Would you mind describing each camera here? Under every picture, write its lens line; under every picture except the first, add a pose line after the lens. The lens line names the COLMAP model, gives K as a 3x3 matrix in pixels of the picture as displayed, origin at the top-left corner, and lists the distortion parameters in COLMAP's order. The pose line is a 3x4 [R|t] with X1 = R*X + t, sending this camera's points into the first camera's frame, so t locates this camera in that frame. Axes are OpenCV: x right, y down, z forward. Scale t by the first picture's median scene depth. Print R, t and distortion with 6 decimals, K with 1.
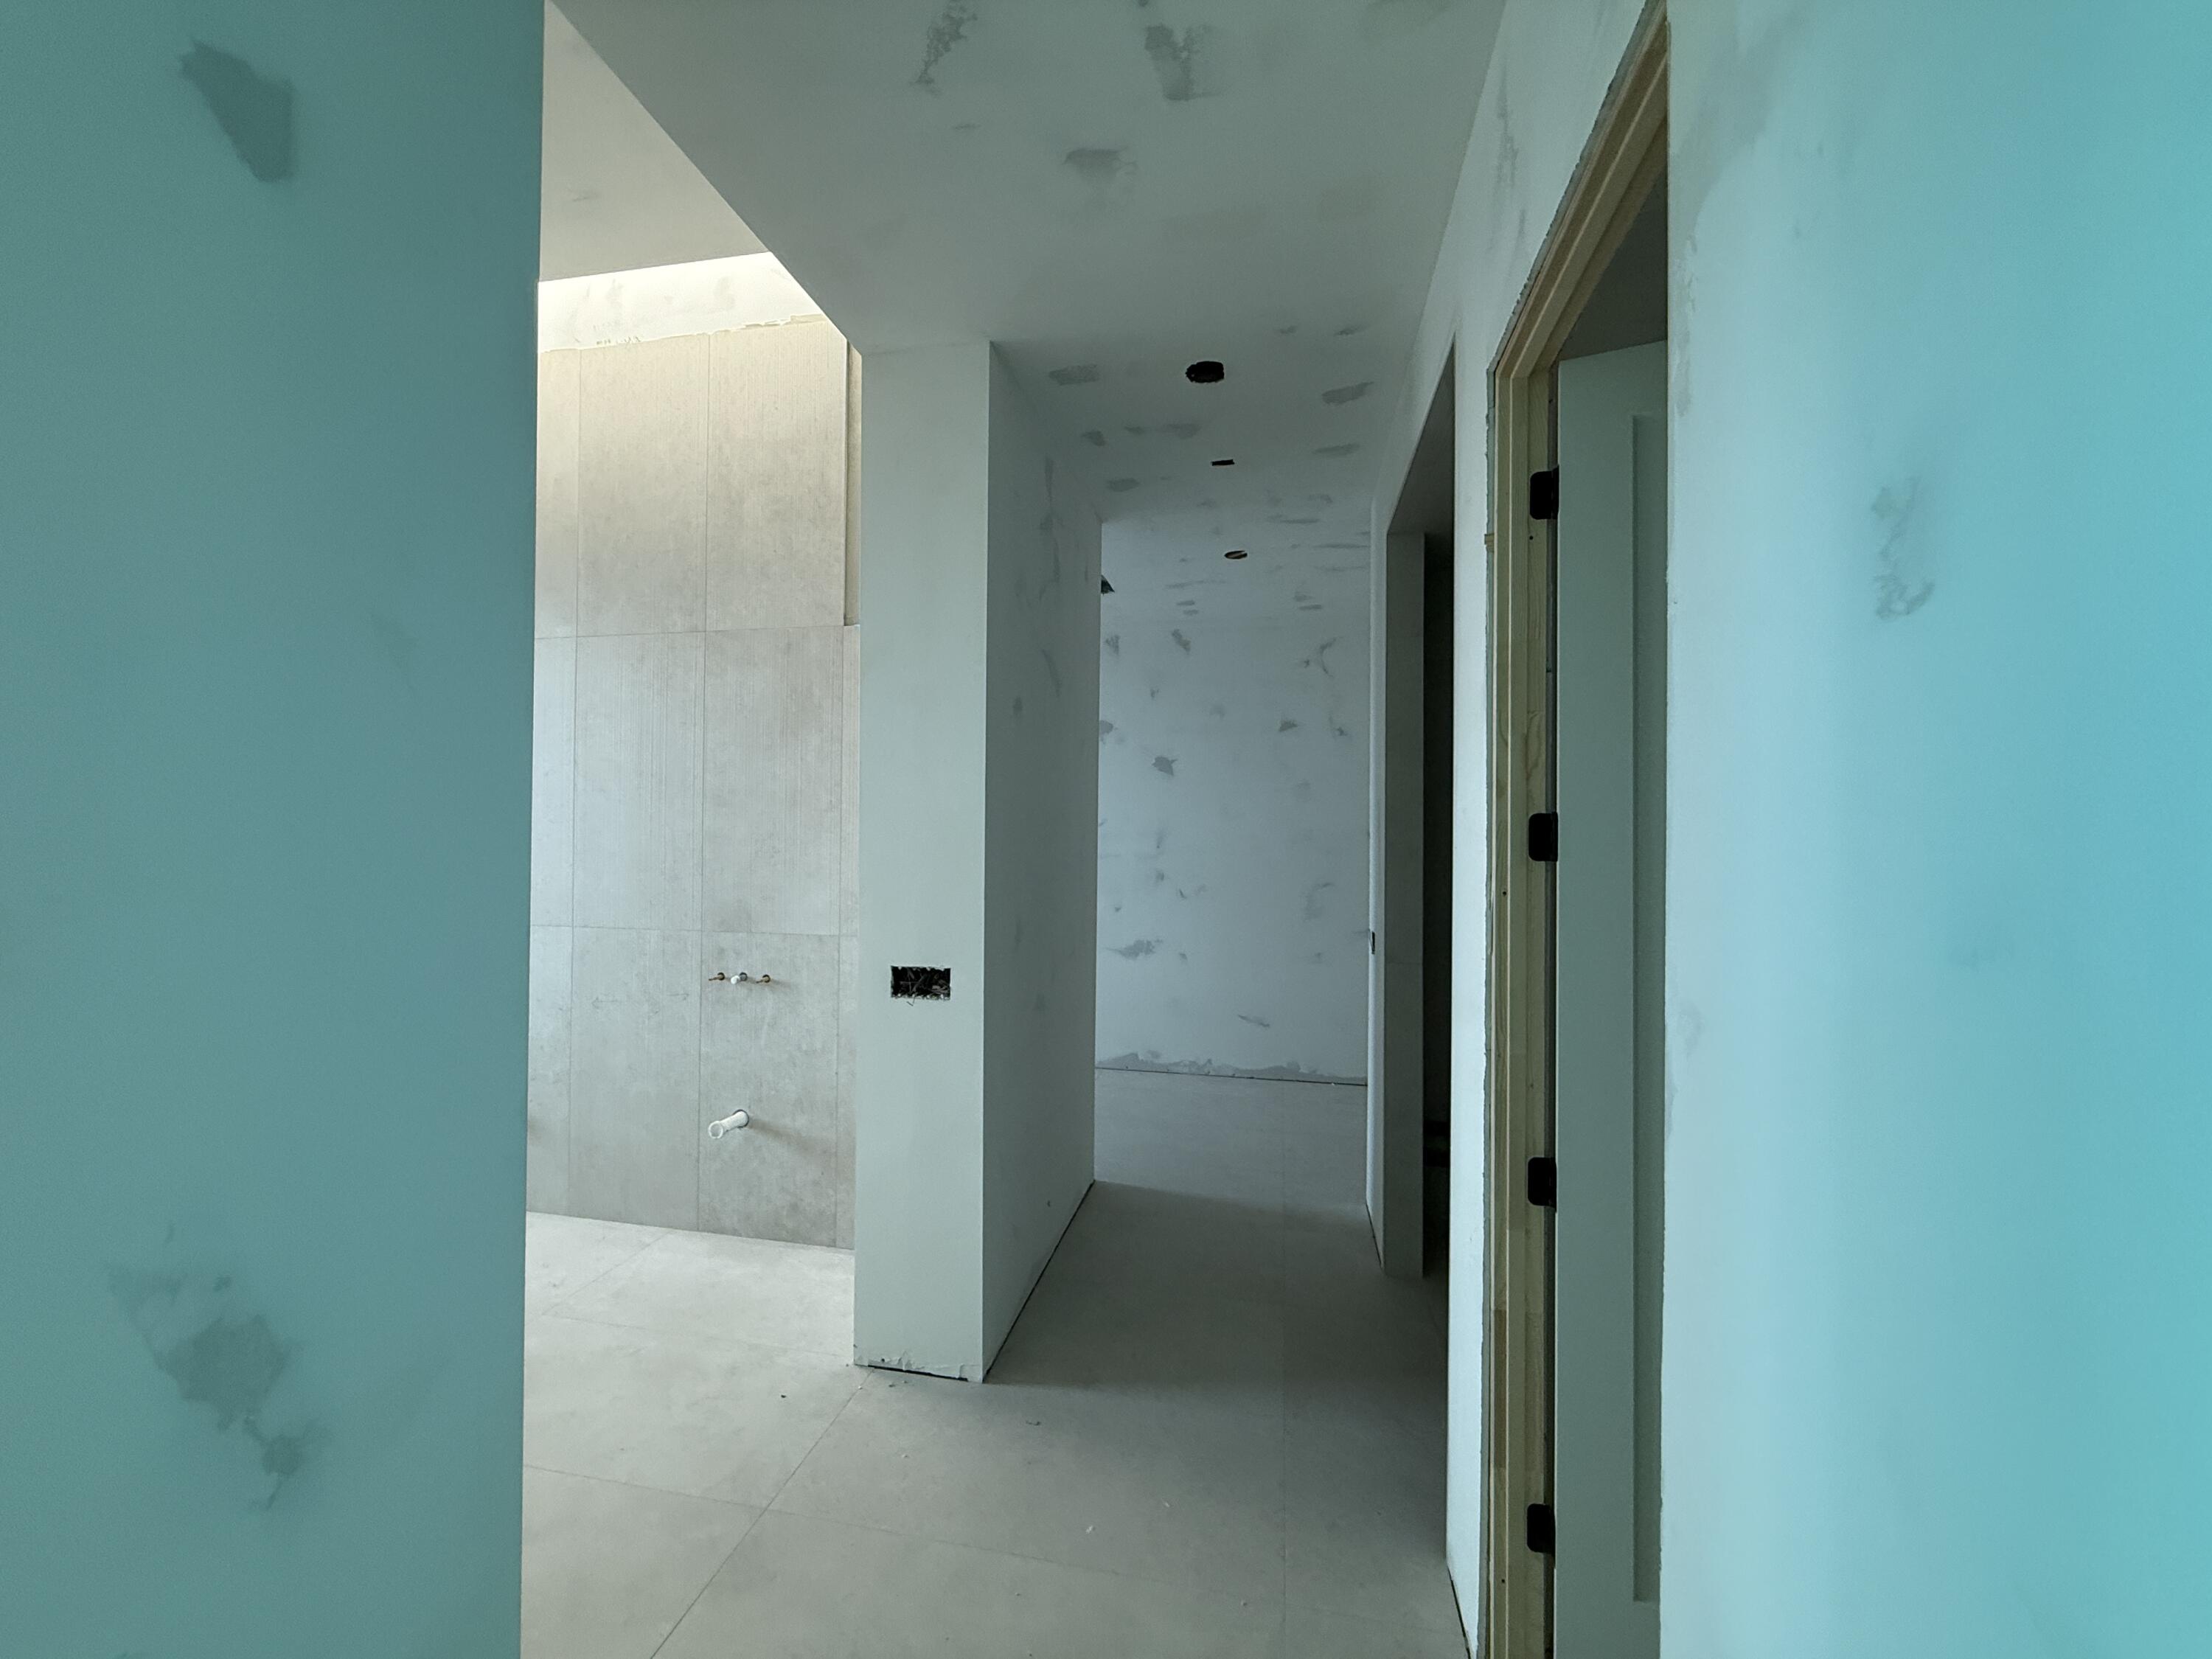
lens RADIAL K [[885.2, 0, 1106.6], [0, 885.2, 828.4], [0, 0, 1]] dist [-0.001326, -0.000099]
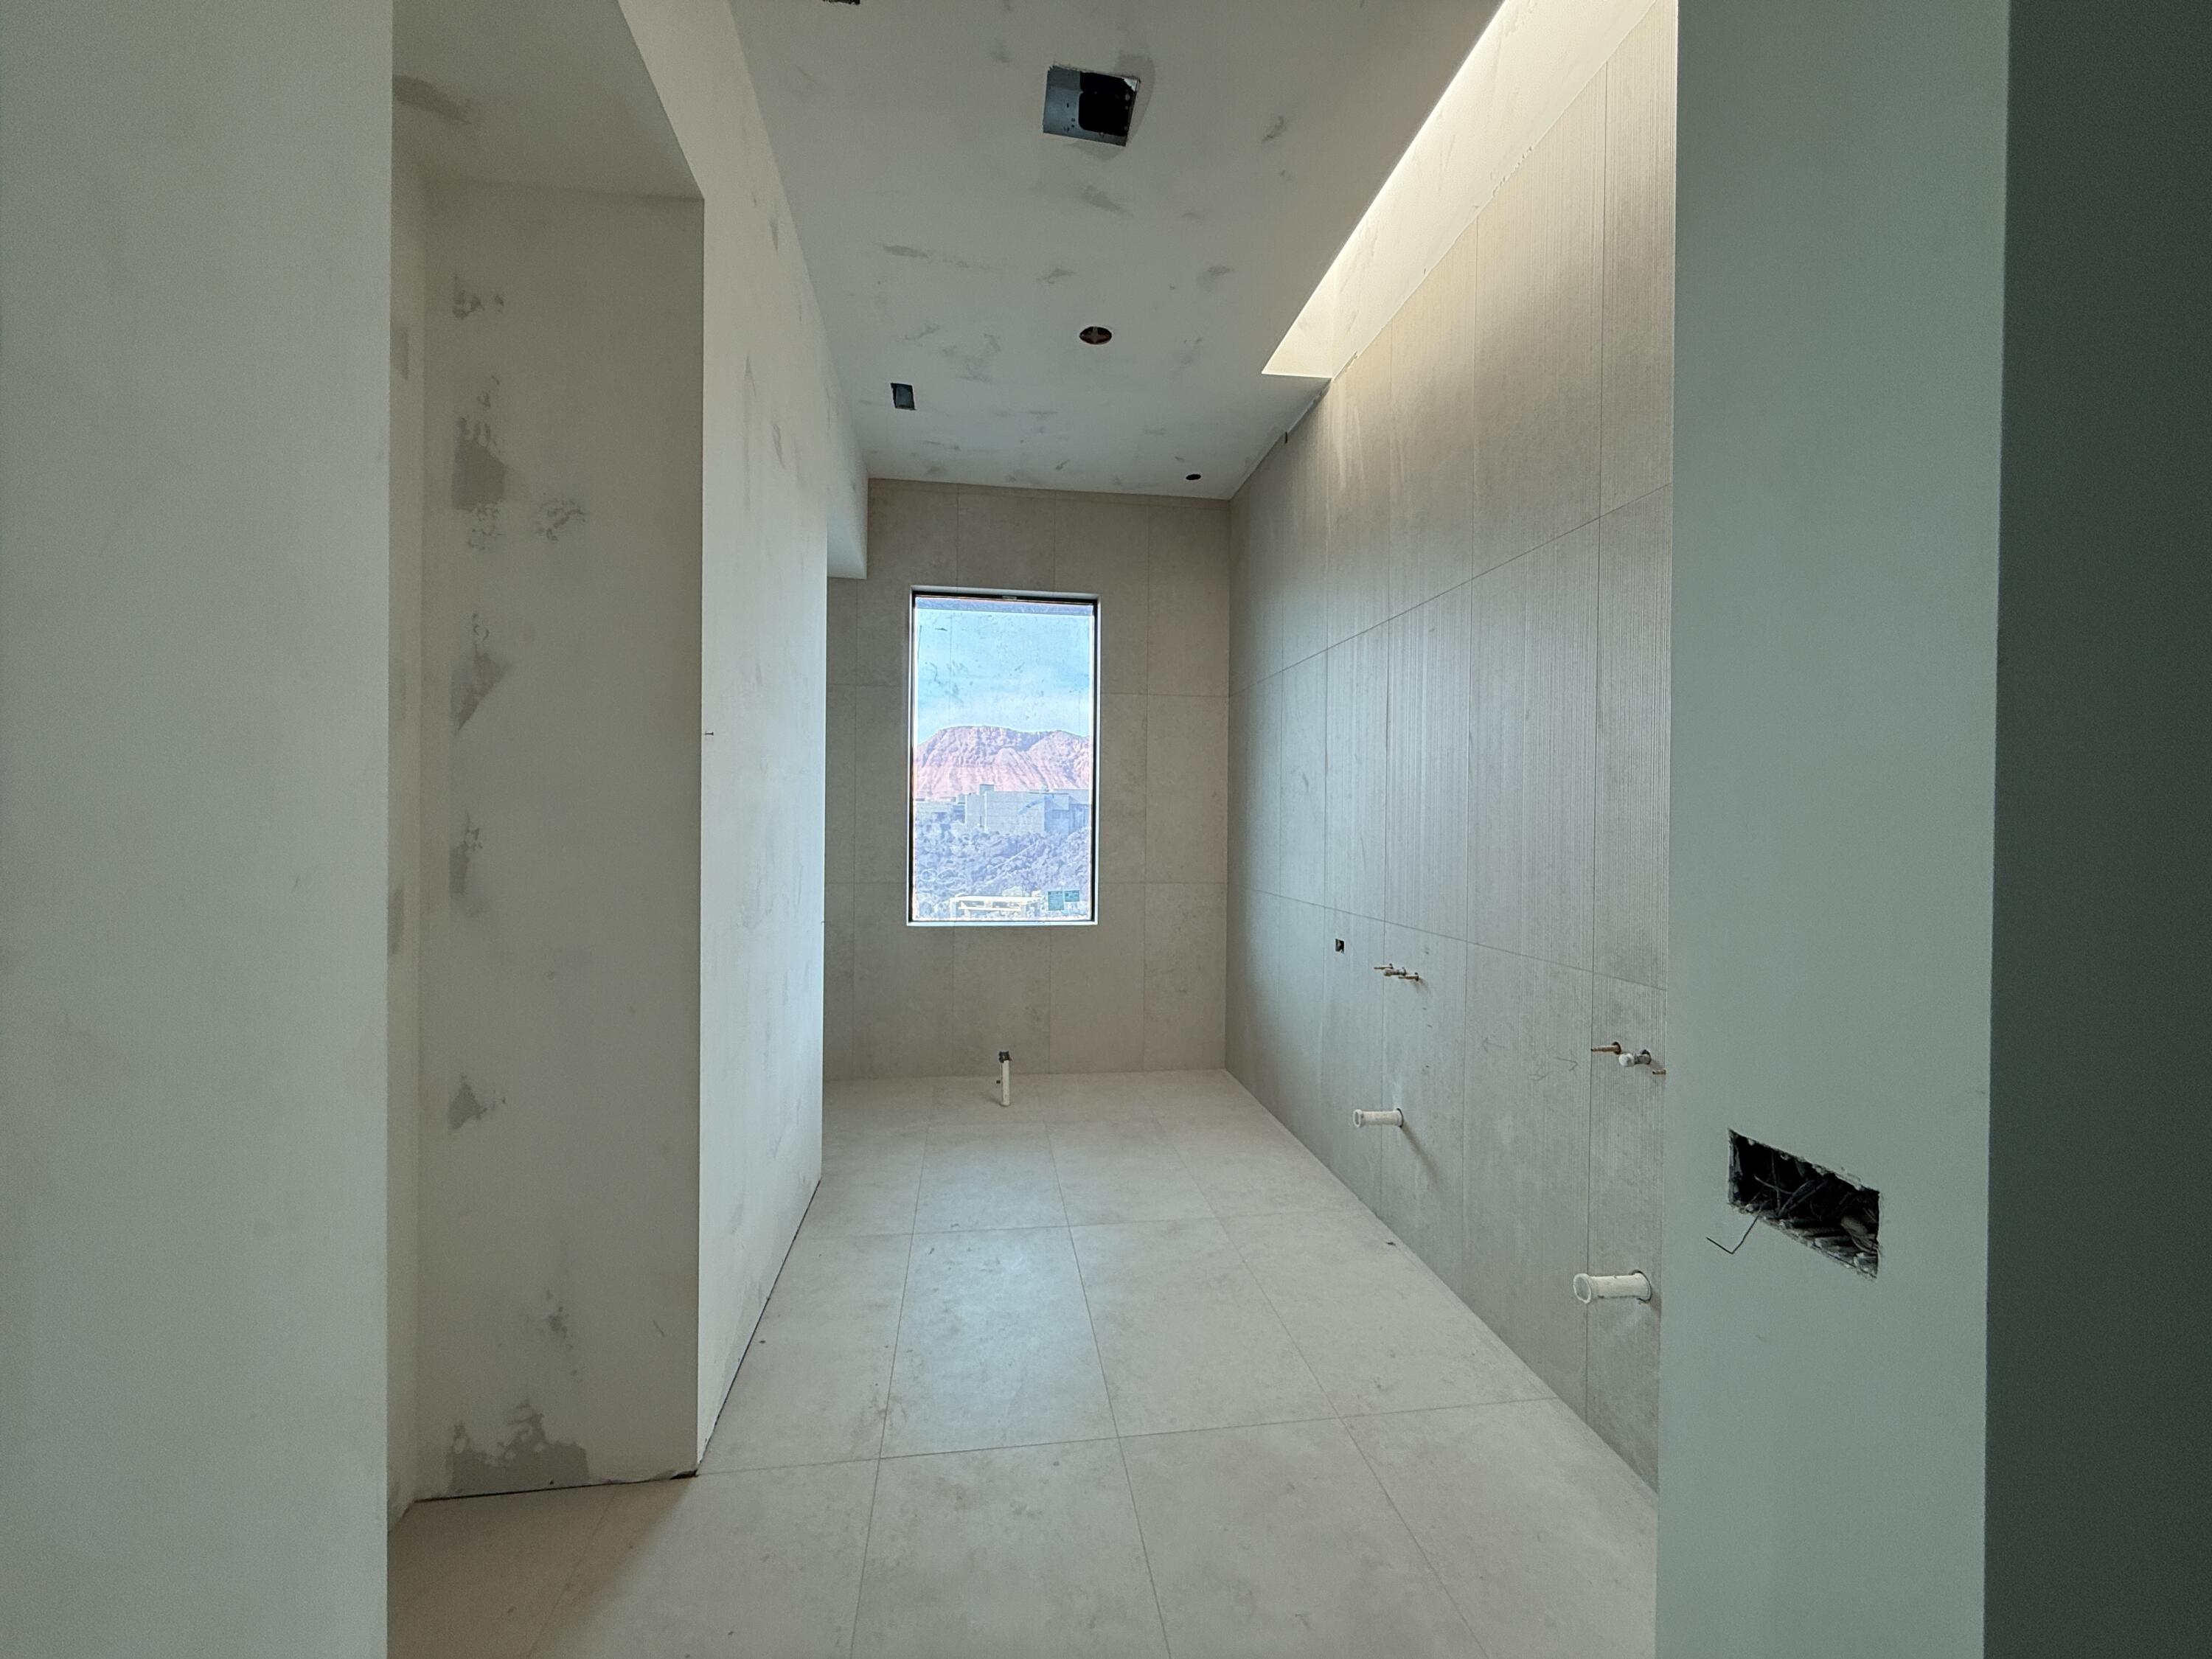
lens RADIAL K [[885.2, 0, 1104.4], [0, 885.2, 825.8], [0, 0, 1]] dist [-0.001326, -0.000099]
pose [[0.340370, 0.001307, -0.940291, 0.039841], [-0.004874, 0.999988, -0.000374, 0.008252], [0.940279, 0.004711, 0.340373, 0.432614]]
